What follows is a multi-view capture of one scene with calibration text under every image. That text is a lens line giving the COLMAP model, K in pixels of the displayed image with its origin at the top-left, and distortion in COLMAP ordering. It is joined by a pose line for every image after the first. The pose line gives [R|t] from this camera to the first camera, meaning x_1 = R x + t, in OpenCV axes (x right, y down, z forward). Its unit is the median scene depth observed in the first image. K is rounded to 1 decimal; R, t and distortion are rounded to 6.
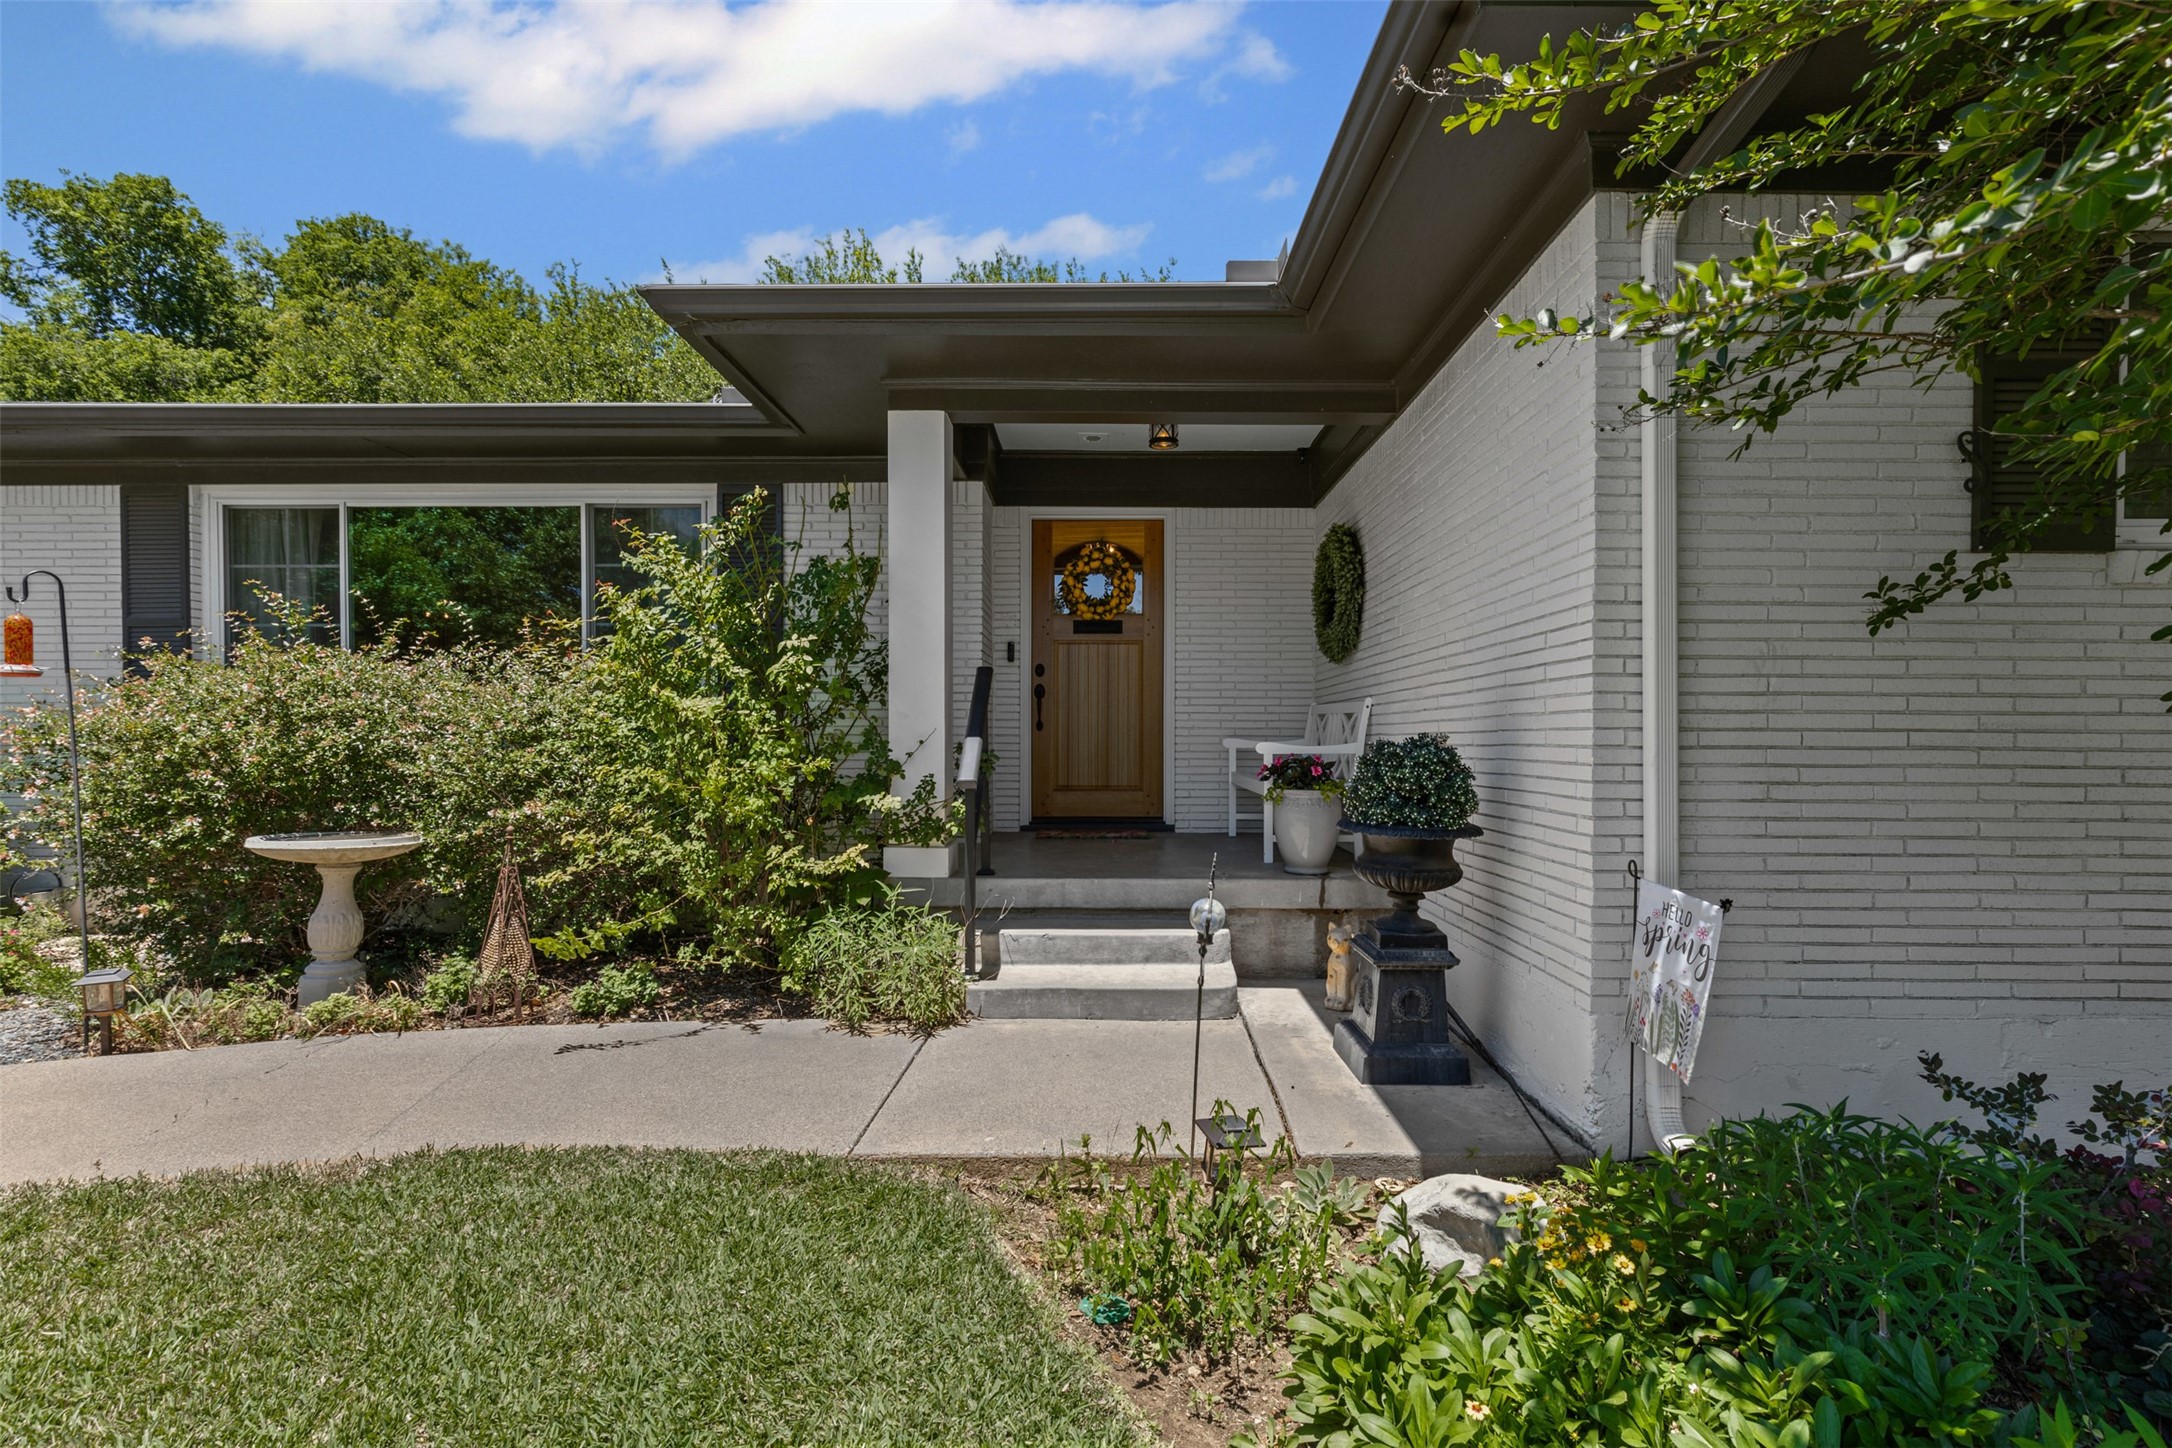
lens RADIAL K [[1028.7, 0, 1043.2], [0, 1028.7, 828.6], [0, 0, 1]] dist [0.000763, 0.006806]
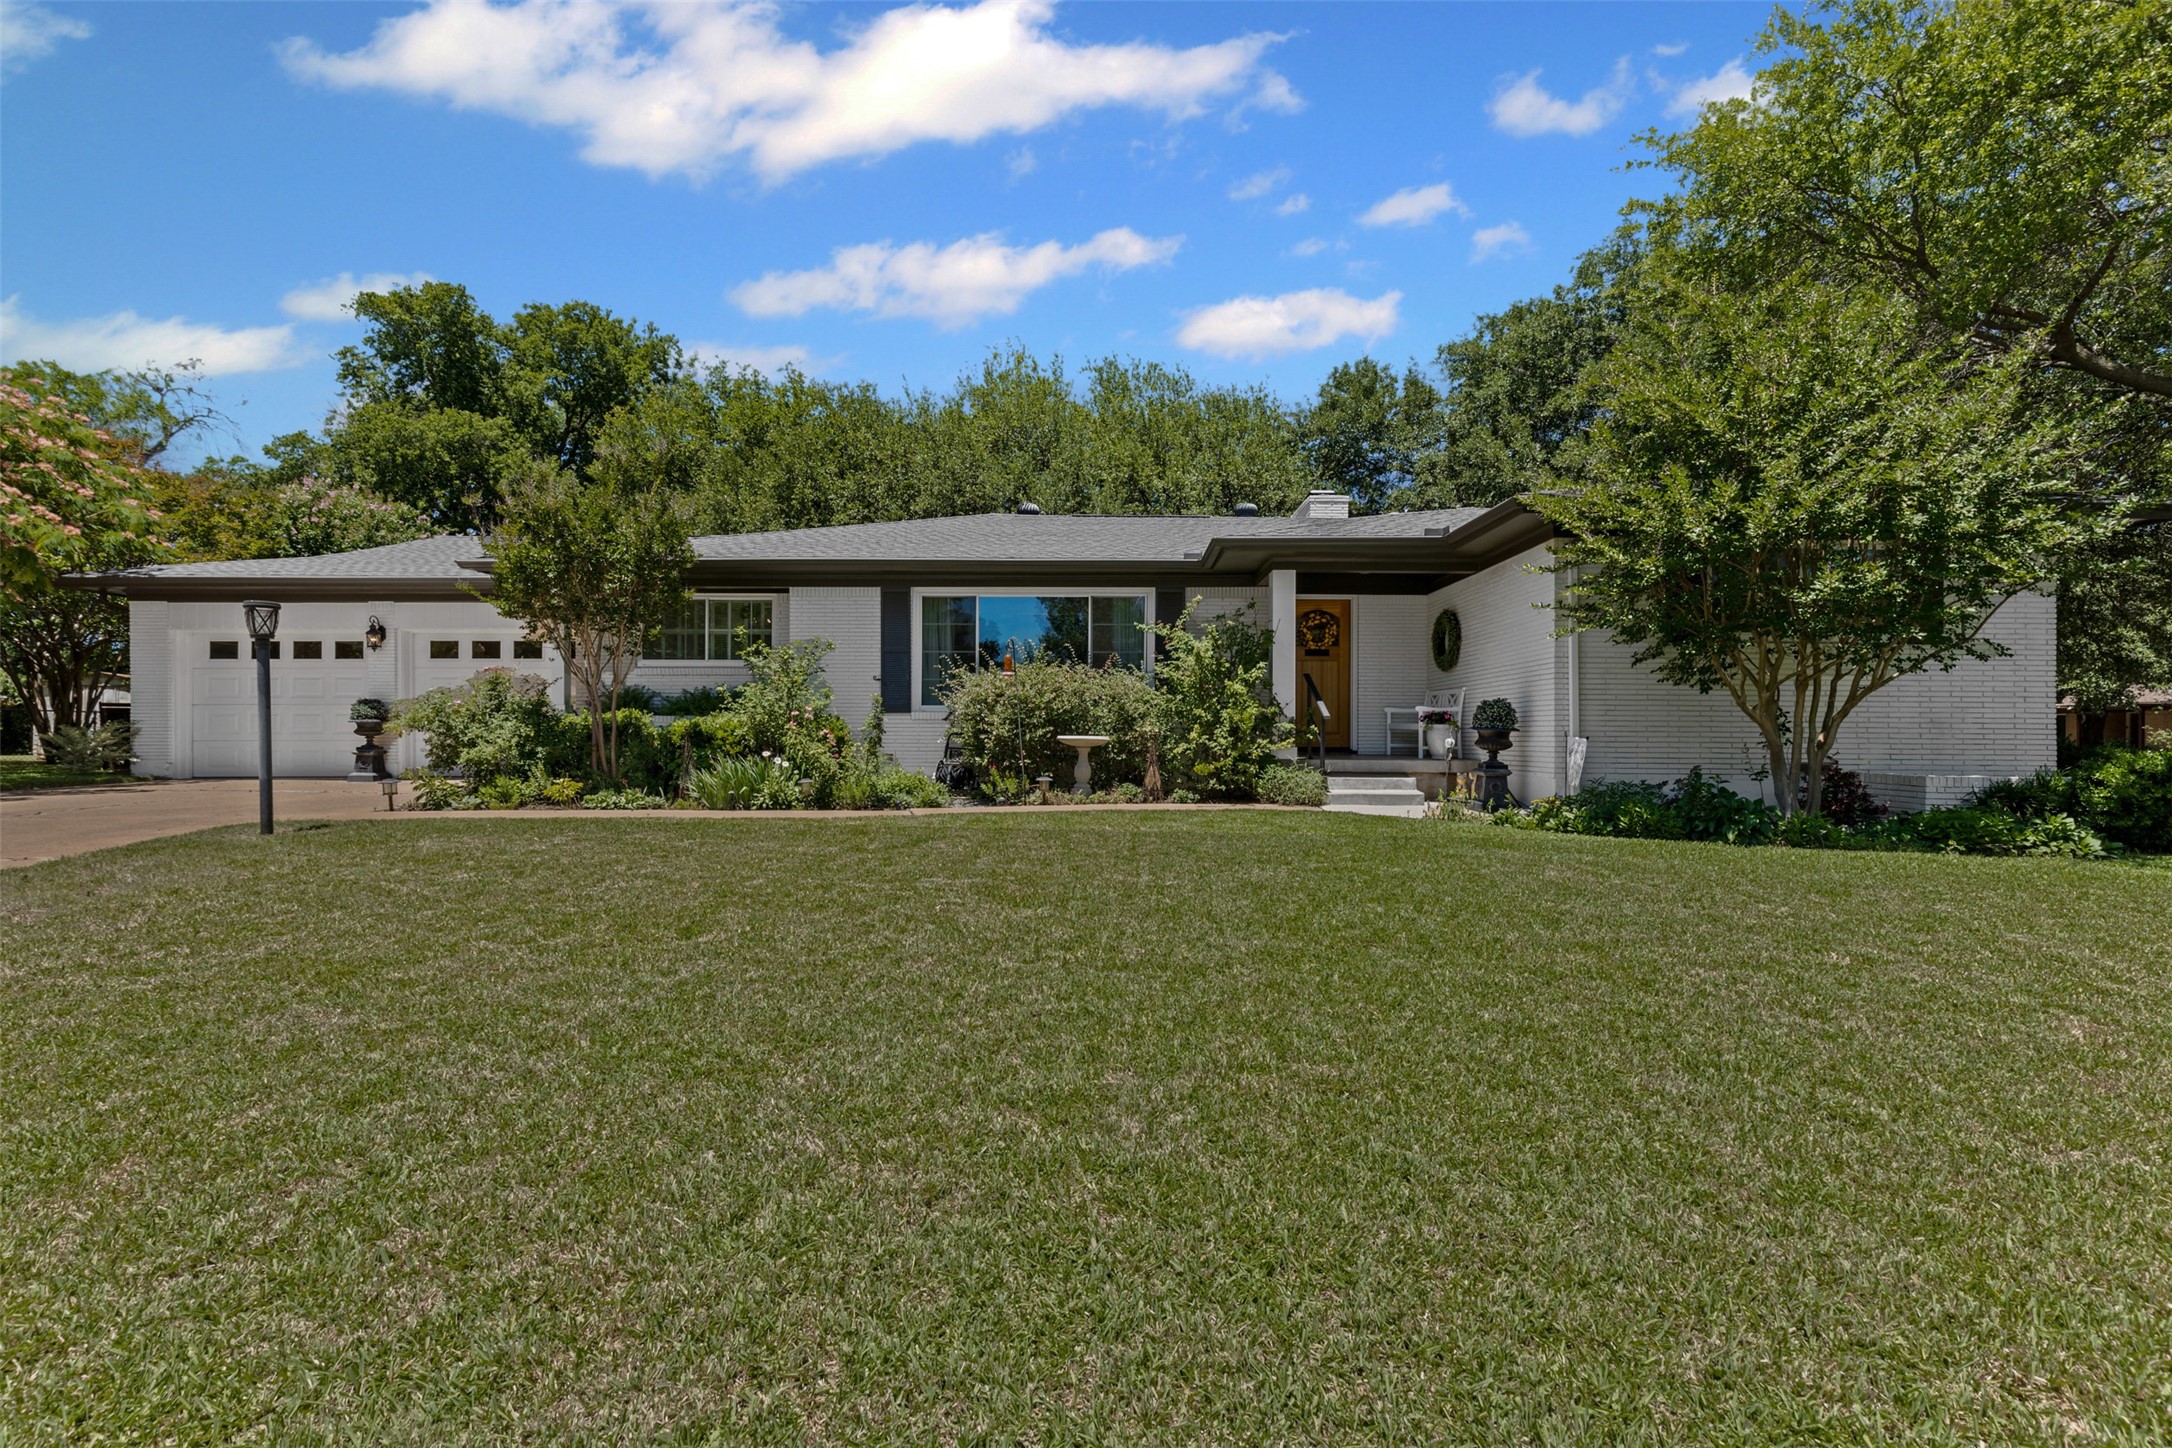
lens RADIAL K [[1002.8, 0, 1110.5], [0, 1002.8, 730.4], [0, 0, 1]] dist [-0.001556, 0.006323]
pose [[0.998840, -0.003132, 0.048040, -0.043212], [0.005481, 0.998792, -0.048836, 0.006738], [-0.047829, 0.049042, 0.997651, -0.089138]]
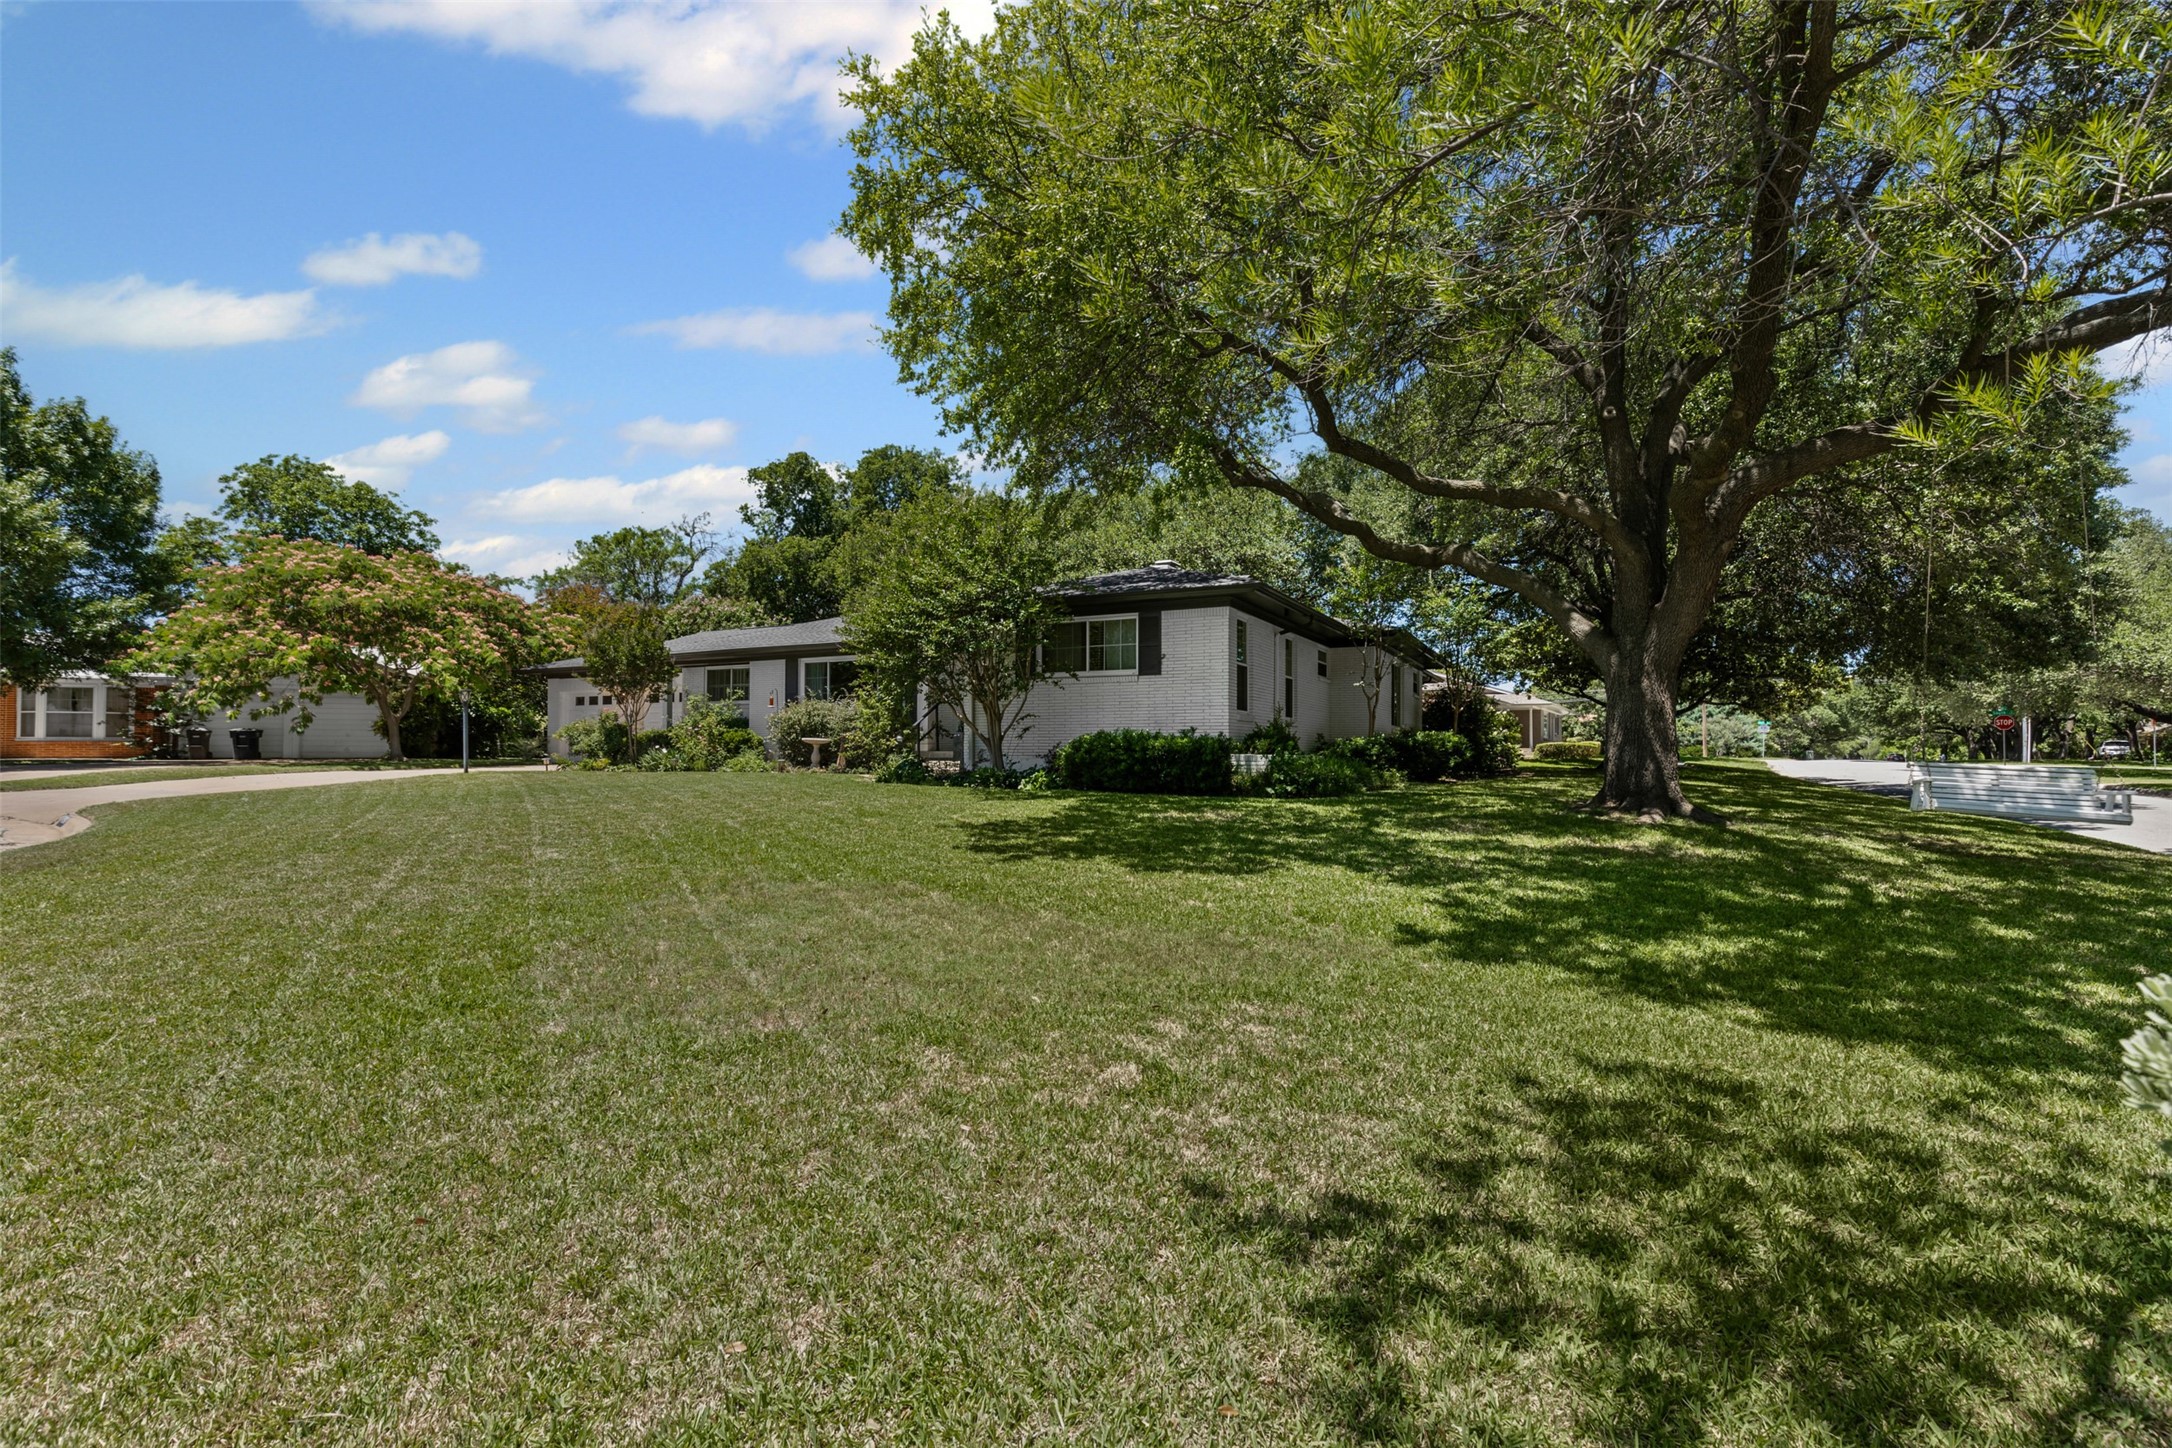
lens RADIAL K [[1002.8, 0, 1110.5], [0, 1002.8, 730.4], [0, 0, 1]] dist [-0.001556, 0.006323]
pose [[0.920304, -0.013231, -0.390981, 0.142454], [-0.016424, 0.997240, -0.072406, 0.016702], [0.390860, 0.073057, 0.917546, -0.163944]]
